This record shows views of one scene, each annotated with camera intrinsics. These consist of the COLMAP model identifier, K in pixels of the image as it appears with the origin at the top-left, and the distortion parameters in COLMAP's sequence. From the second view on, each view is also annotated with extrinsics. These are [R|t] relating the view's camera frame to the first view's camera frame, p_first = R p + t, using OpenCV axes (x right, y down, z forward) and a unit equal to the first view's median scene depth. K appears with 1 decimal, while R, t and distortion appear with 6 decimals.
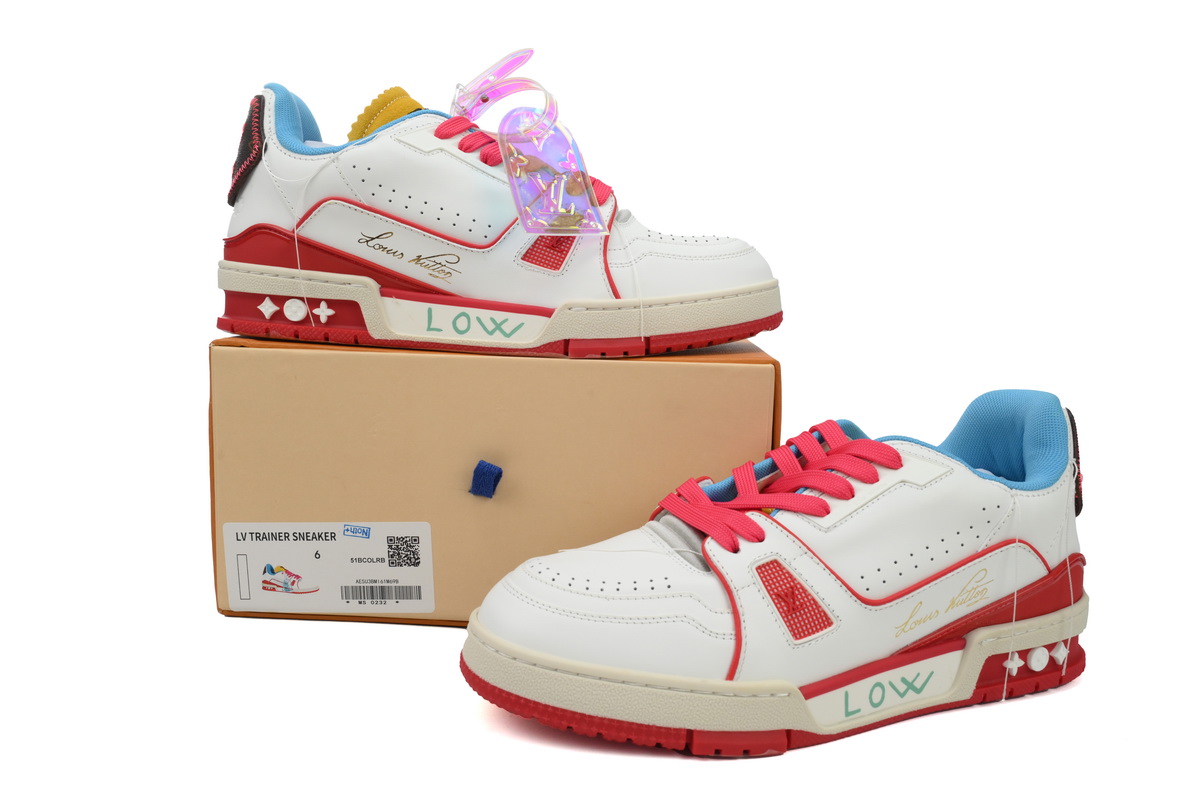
lens RADIAL K [[1033.3, 0, 600.0], [0, 1033.3, 400.0], [0, 0, 1]] dist [-0.006175, -0.002350]
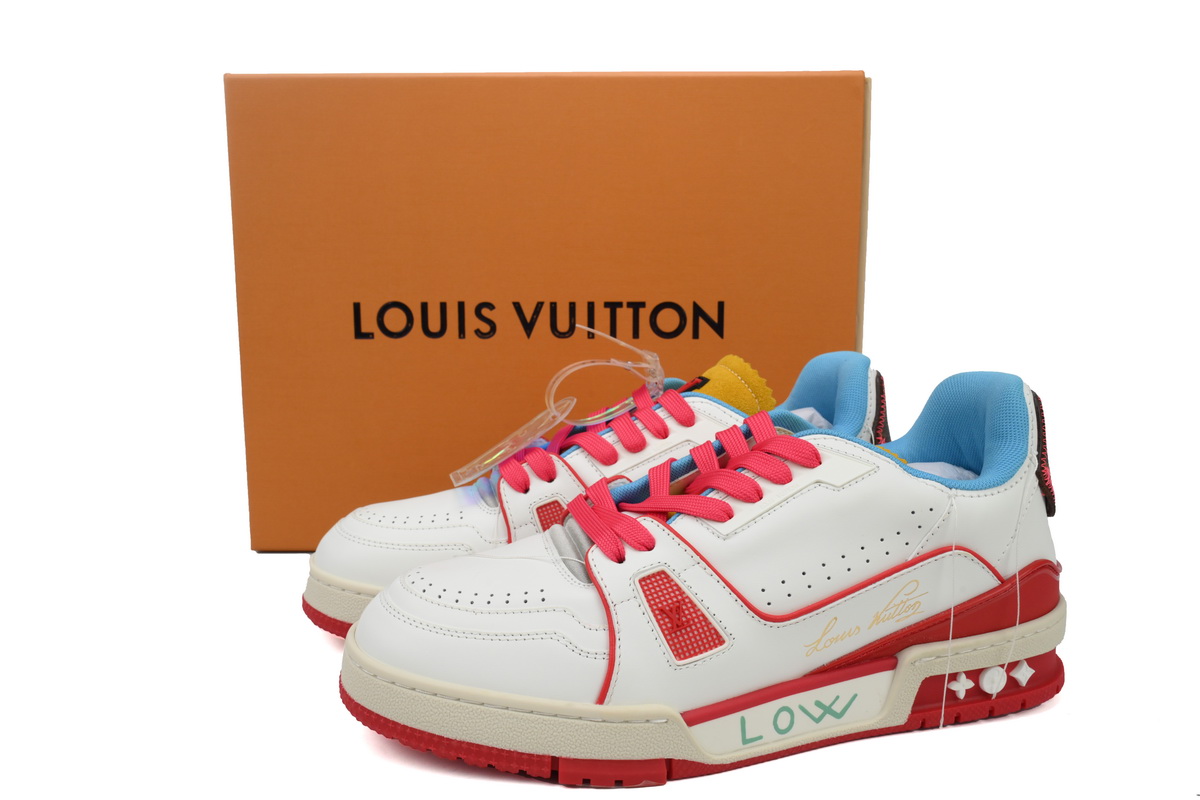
lens RADIAL K [[1033.3, 0, 600.0], [0, 1033.3, 400.0], [0, 0, 1]] dist [-0.006175, -0.002350]
pose [[0.988745, -0.018682, -0.148439, 0.245158], [0.023534, 0.999242, 0.030996, -0.024082], [0.147747, -0.034141, 0.988436, 0.096172]]
